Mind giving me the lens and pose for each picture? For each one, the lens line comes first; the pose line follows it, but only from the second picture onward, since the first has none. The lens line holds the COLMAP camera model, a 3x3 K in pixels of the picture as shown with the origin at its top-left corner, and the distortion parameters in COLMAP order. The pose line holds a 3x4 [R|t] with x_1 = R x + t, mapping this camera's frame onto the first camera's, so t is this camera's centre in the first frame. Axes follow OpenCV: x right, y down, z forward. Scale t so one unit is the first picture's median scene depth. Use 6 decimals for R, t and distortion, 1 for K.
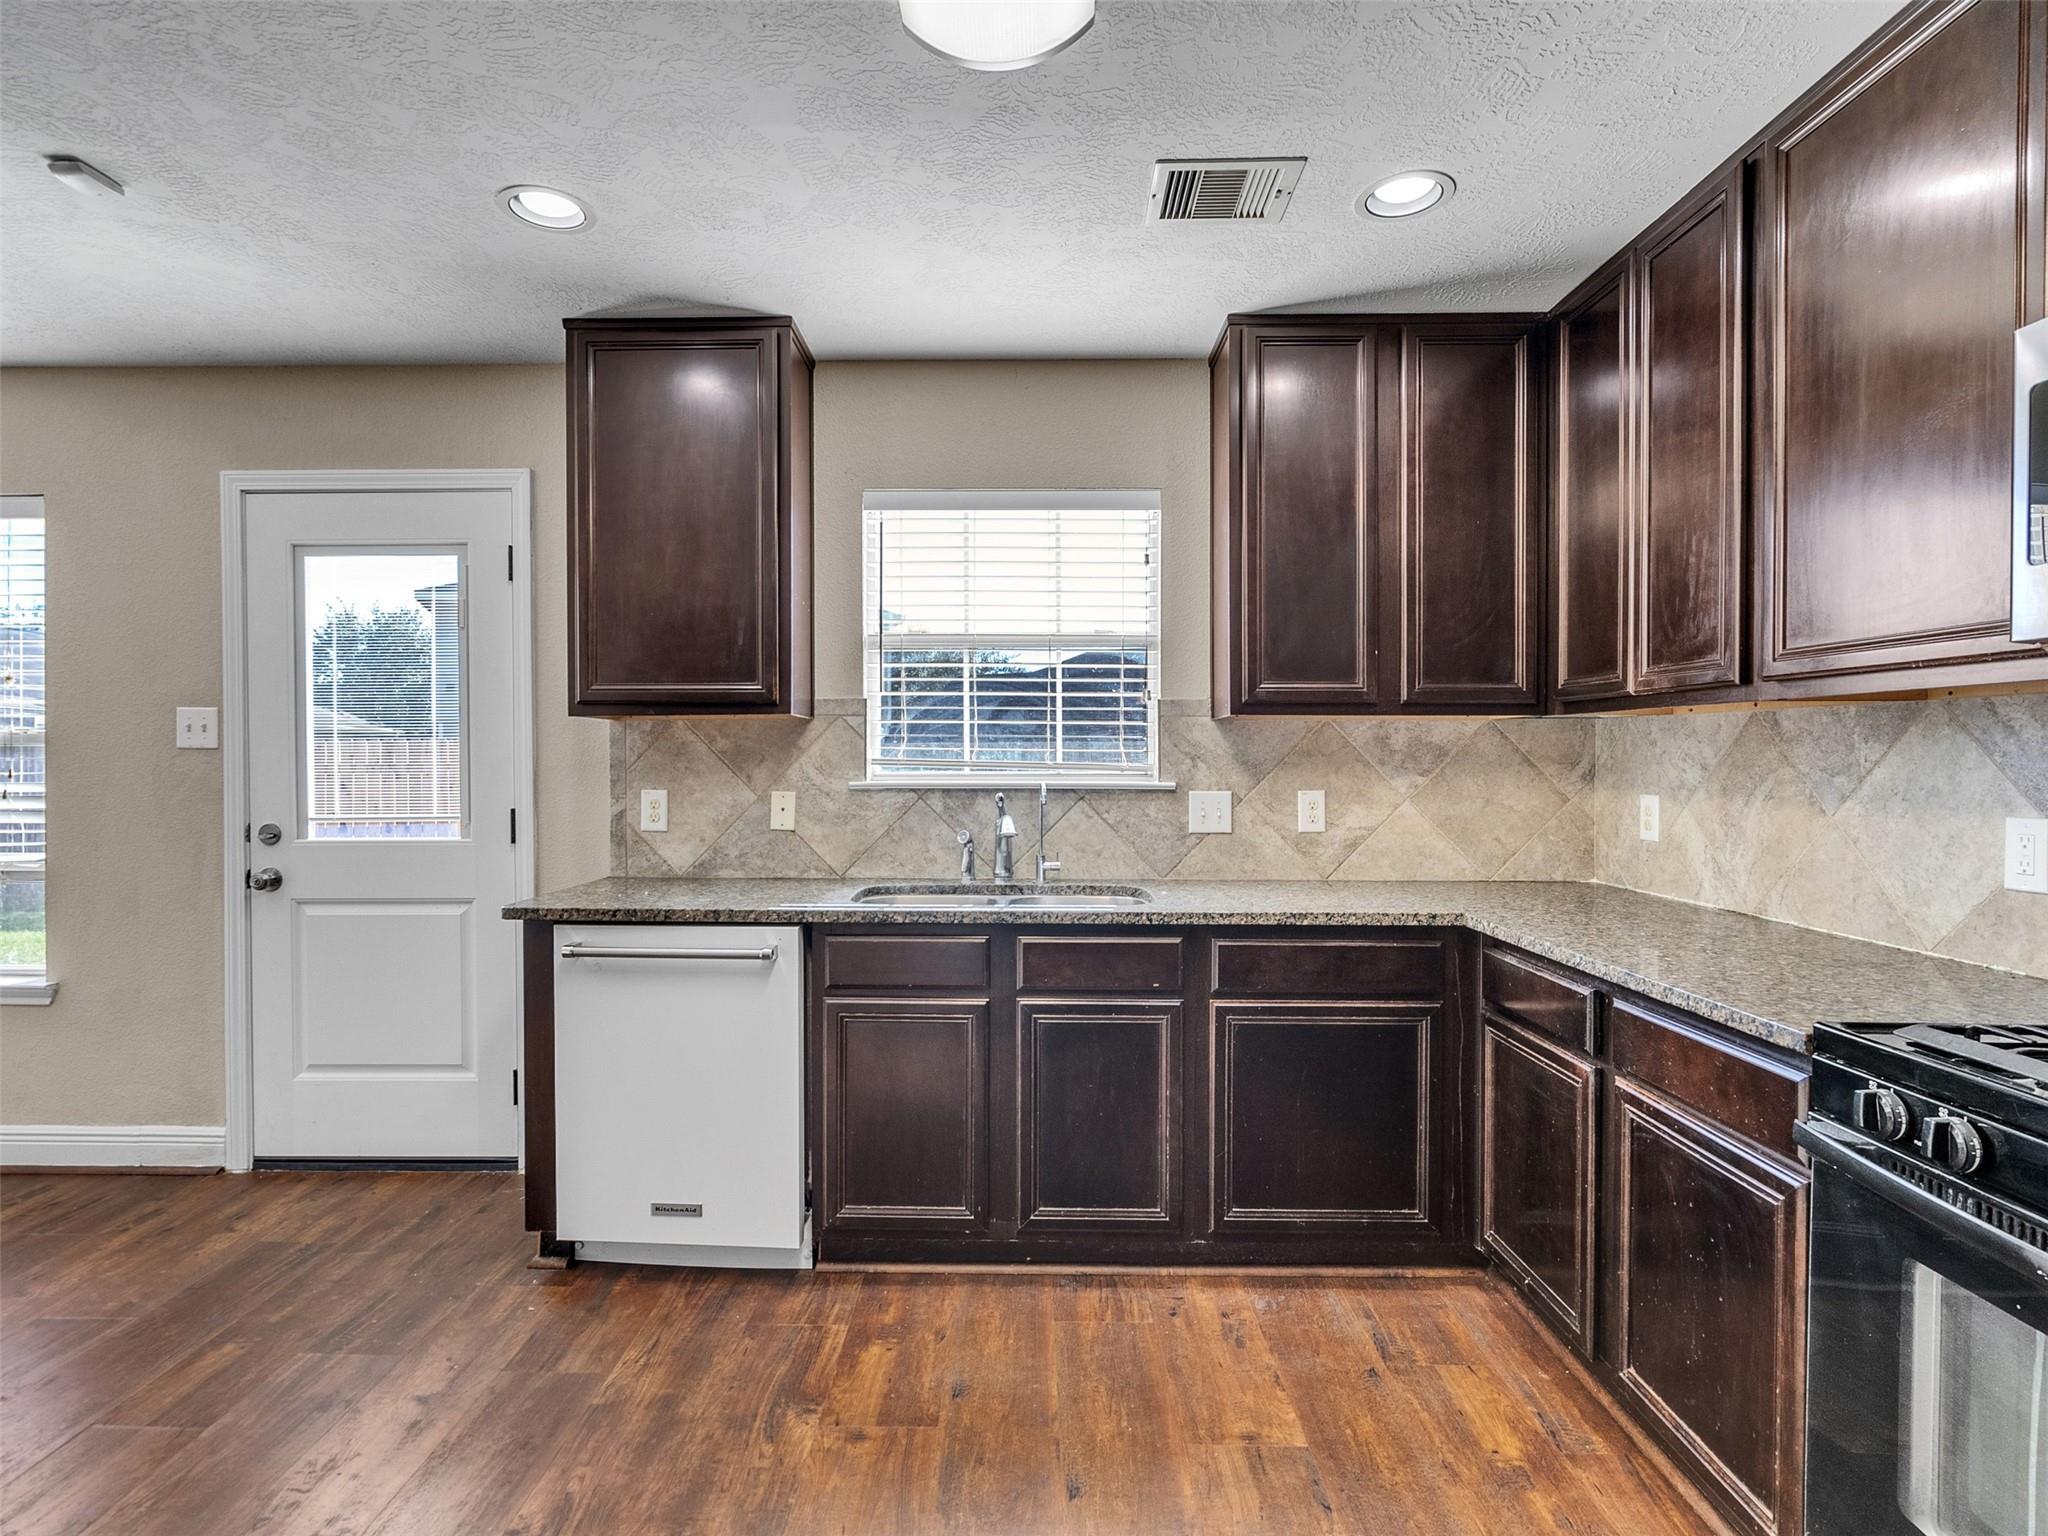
lens RADIAL K [[1044.3, 0, 1006.7], [0, 1044.3, 765.7], [0, 0, 1]] dist [-0.004941, 0.004068]
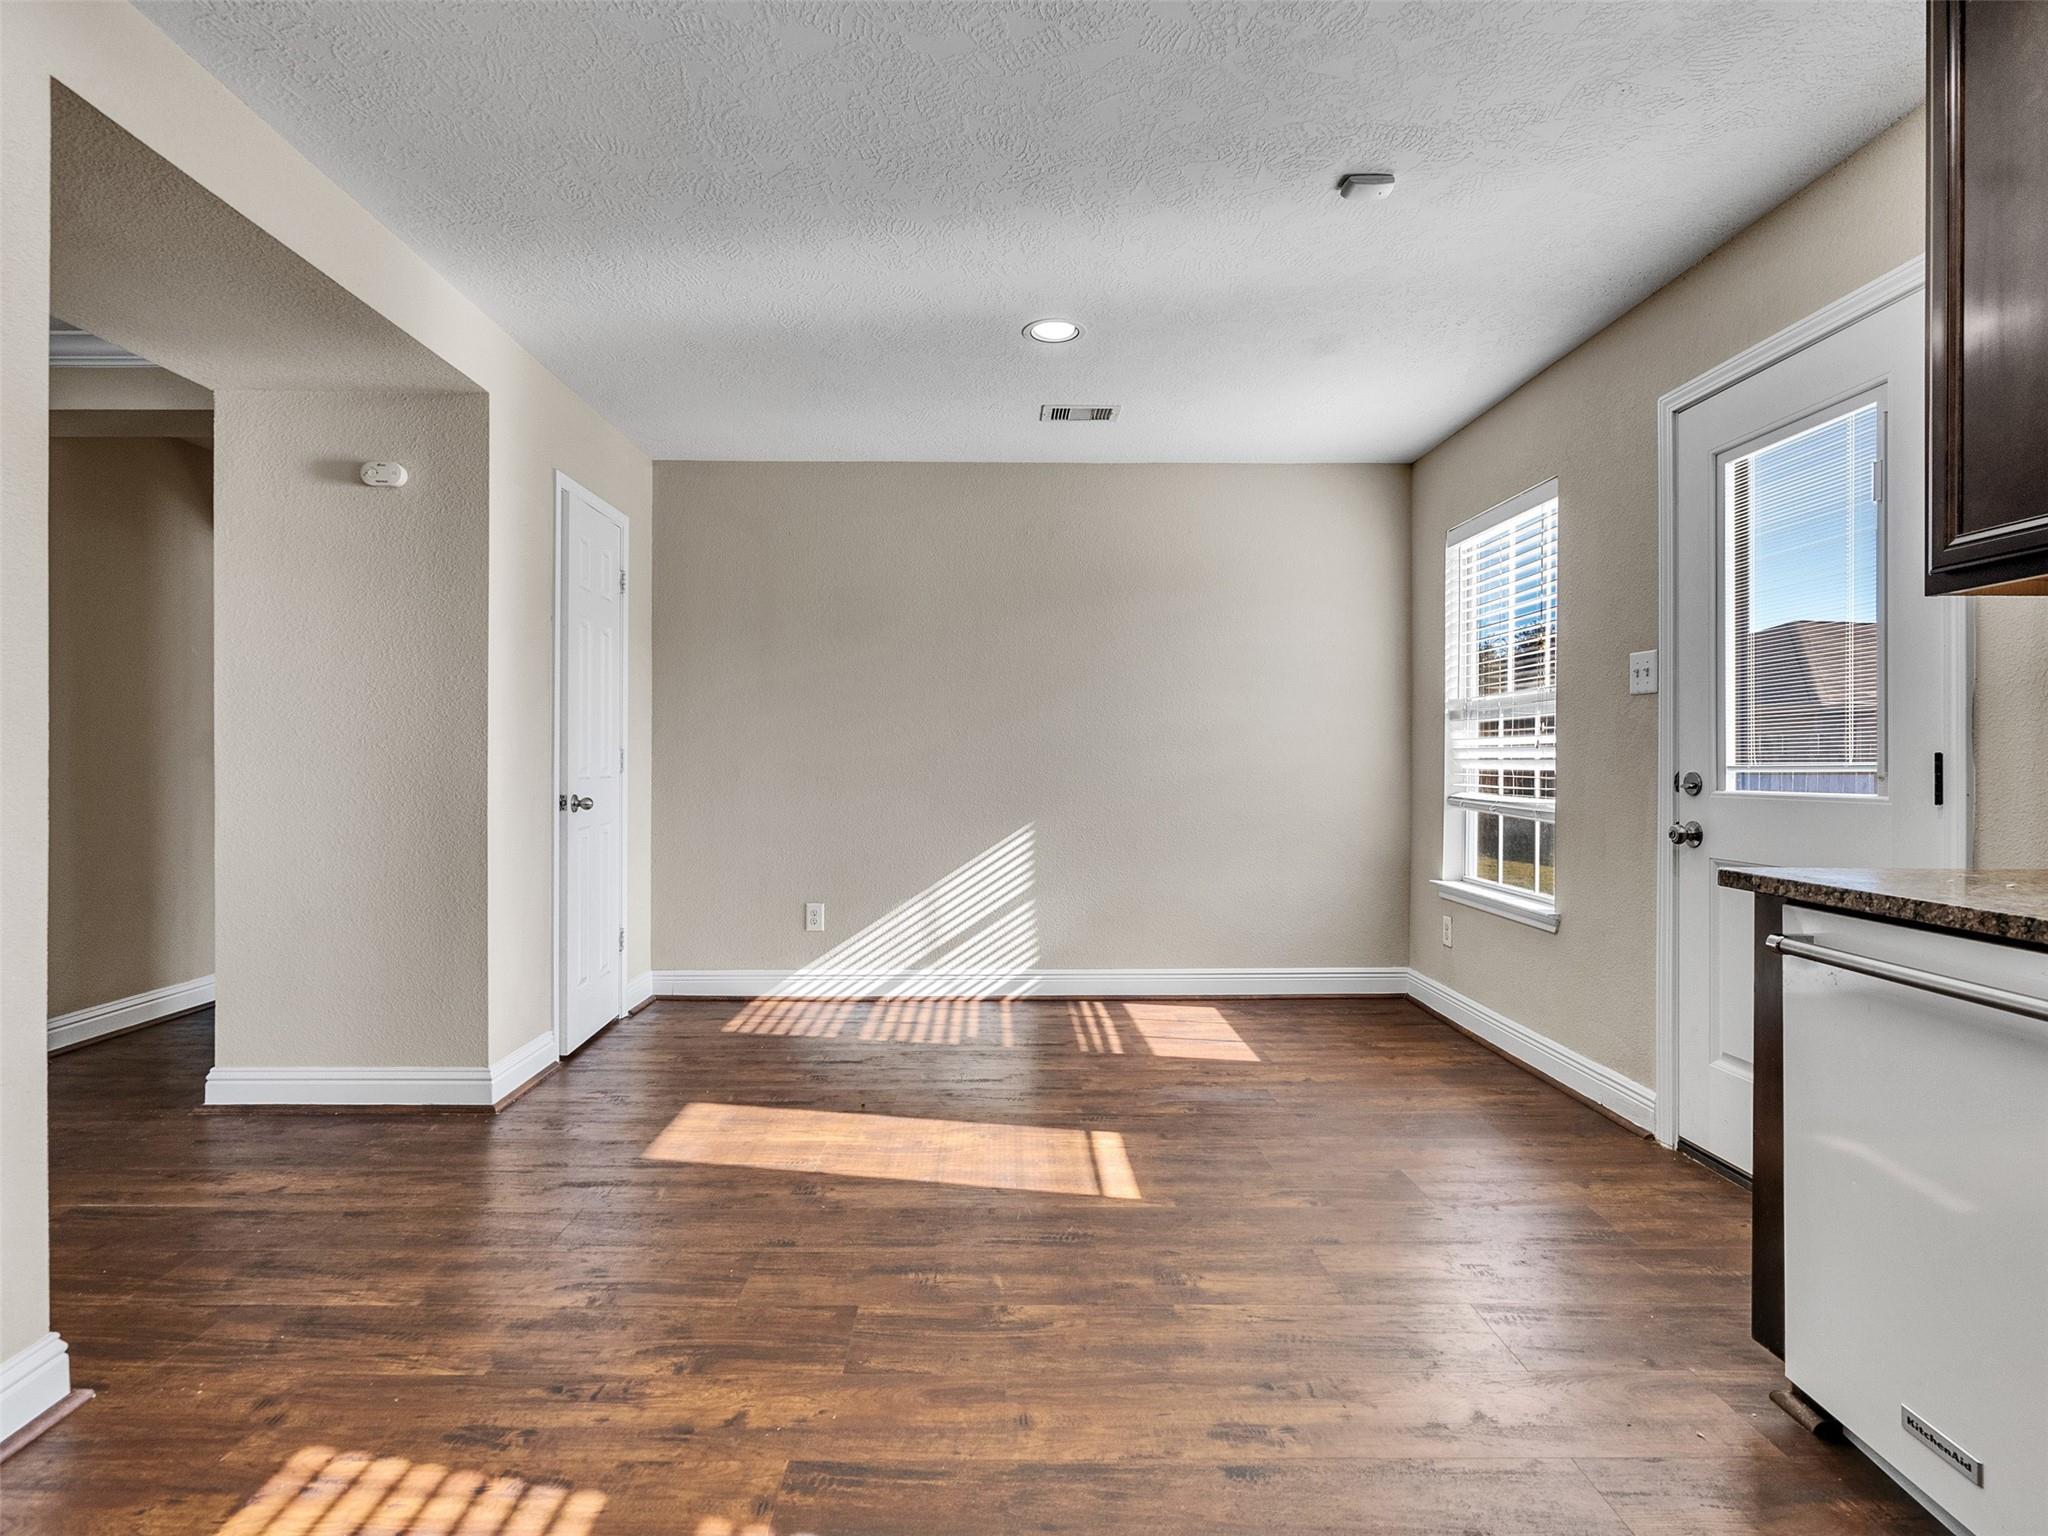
lens RADIAL K [[1044.3, 0, 1011.3], [0, 1044.3, 764.4], [0, 0, 1]] dist [-0.004941, 0.004068]
pose [[0.026236, 0.002843, -0.999652, 0.193536], [-0.012523, 0.999918, 0.002516, 0.058963], [0.999577, 0.012453, 0.026269, 0.422671]]
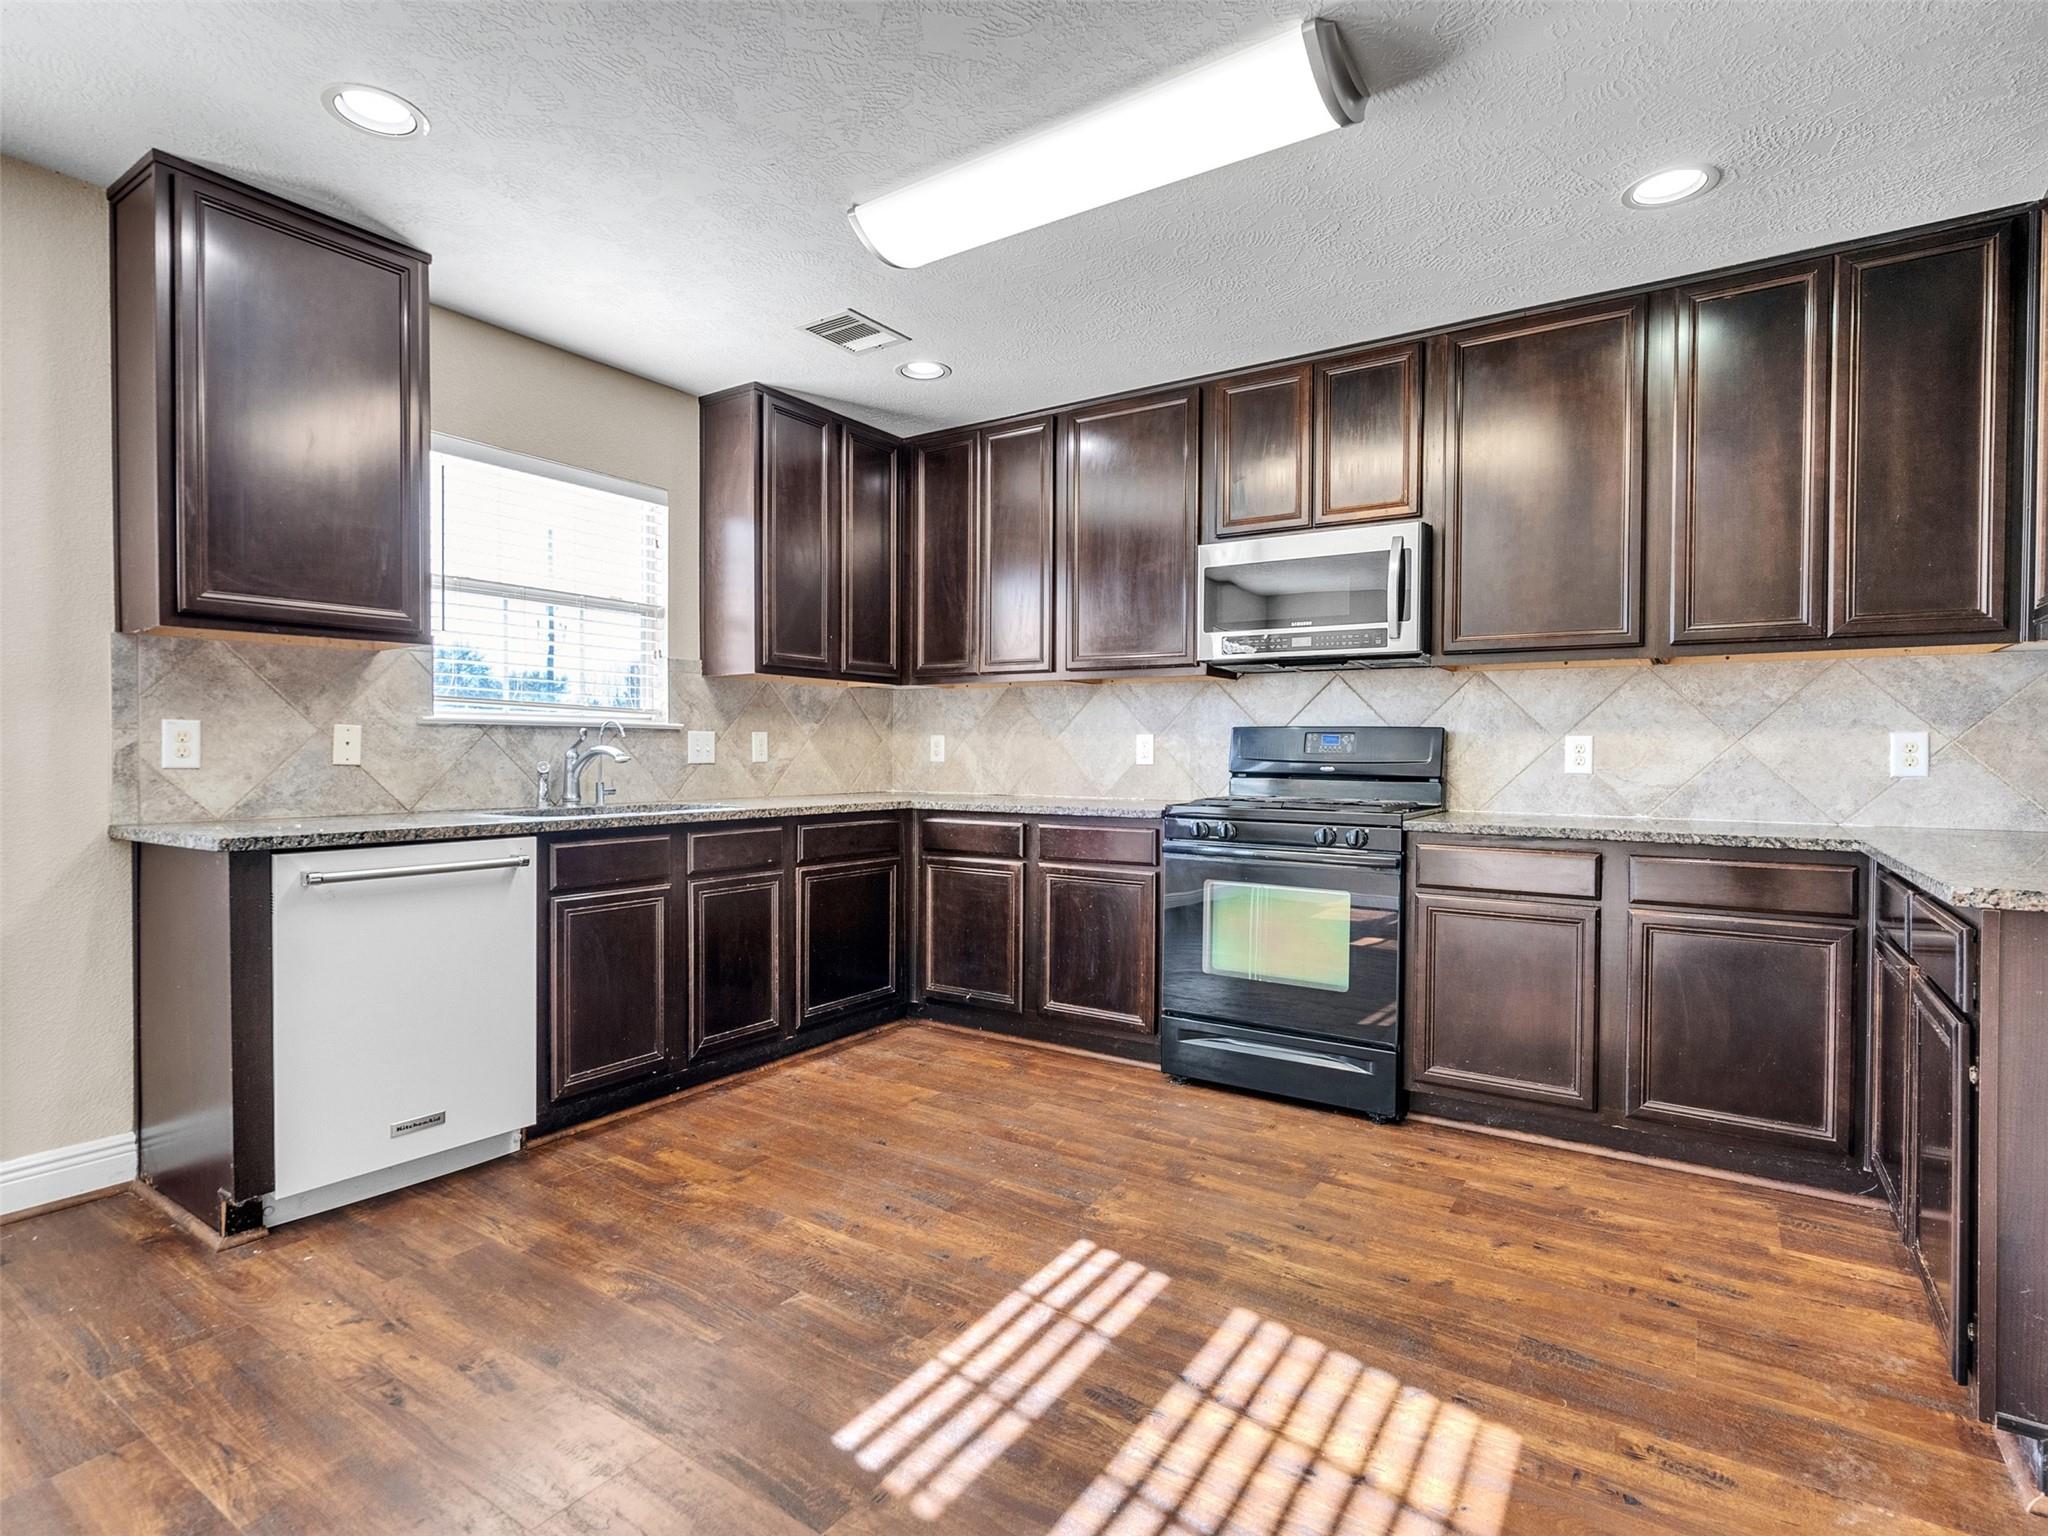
lens RADIAL K [[1044.3, 0, 1001.8], [0, 1044.3, 765.0], [0, 0, 1]] dist [-0.004941, 0.004068]
pose [[0.548959, -0.010695, 0.835781, -0.732531], [0.001967, 0.999932, 0.011503, 0.055646], [-0.835847, -0.004671, 0.548943, -0.028295]]
